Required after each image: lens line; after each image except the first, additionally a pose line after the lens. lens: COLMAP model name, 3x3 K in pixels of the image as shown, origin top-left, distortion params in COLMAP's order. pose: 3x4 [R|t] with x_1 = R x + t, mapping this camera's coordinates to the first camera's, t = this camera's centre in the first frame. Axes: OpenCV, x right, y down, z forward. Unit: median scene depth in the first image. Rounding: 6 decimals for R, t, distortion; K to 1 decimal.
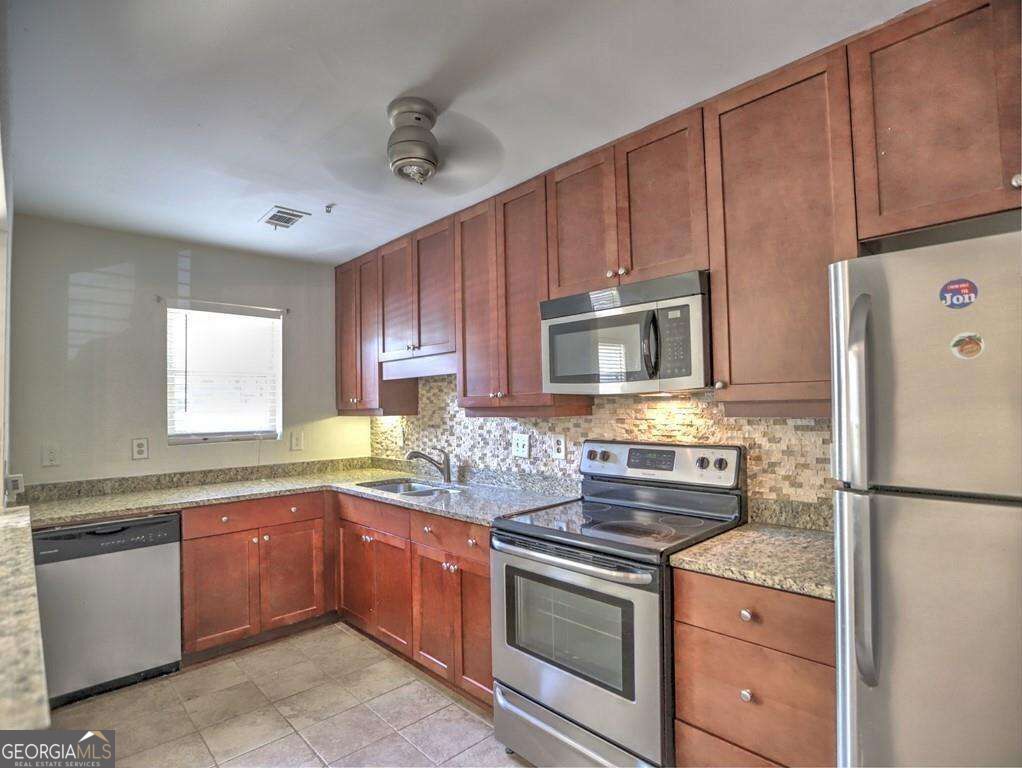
lens RADIAL K [[527.3, 0, 520.3], [0, 527.3, 388.2], [0, 0, 1]] dist [-0.062598, 0.029679]
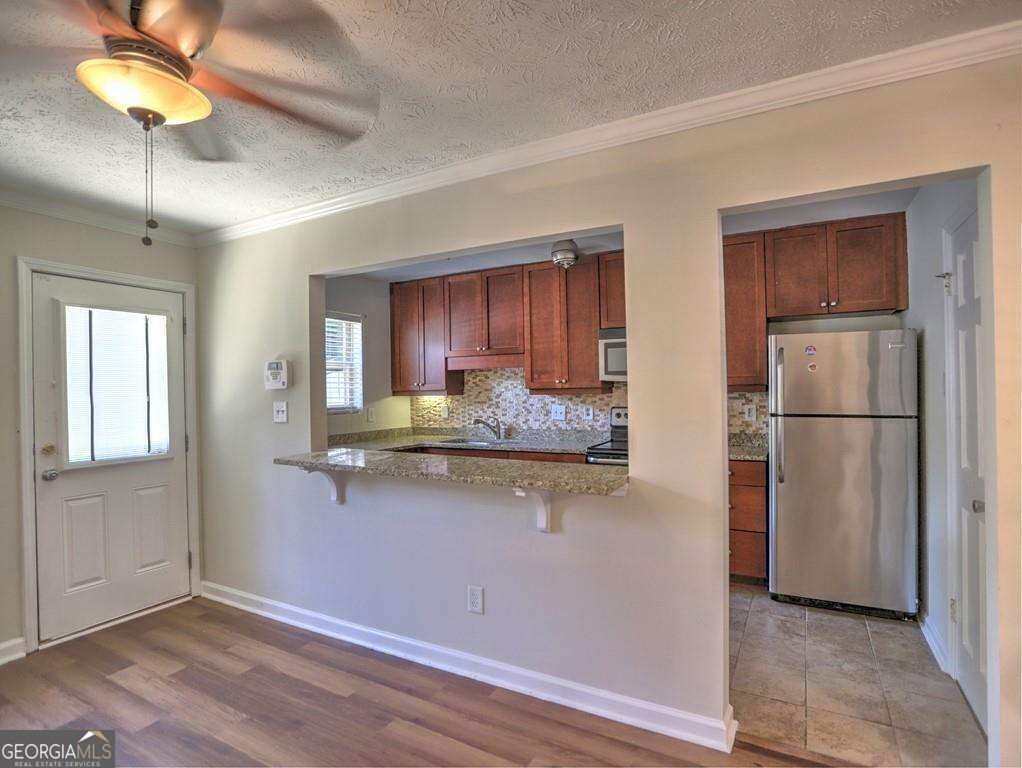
lens RADIAL K [[527.3, 0, 520.3], [0, 527.3, 388.2], [0, 0, 1]] dist [-0.062598, 0.029679]
pose [[0.955047, 0.001554, 0.296451, -0.616233], [-0.009836, 0.999602, 0.026445, -0.007328], [-0.296292, -0.028172, 0.954682, -0.519436]]
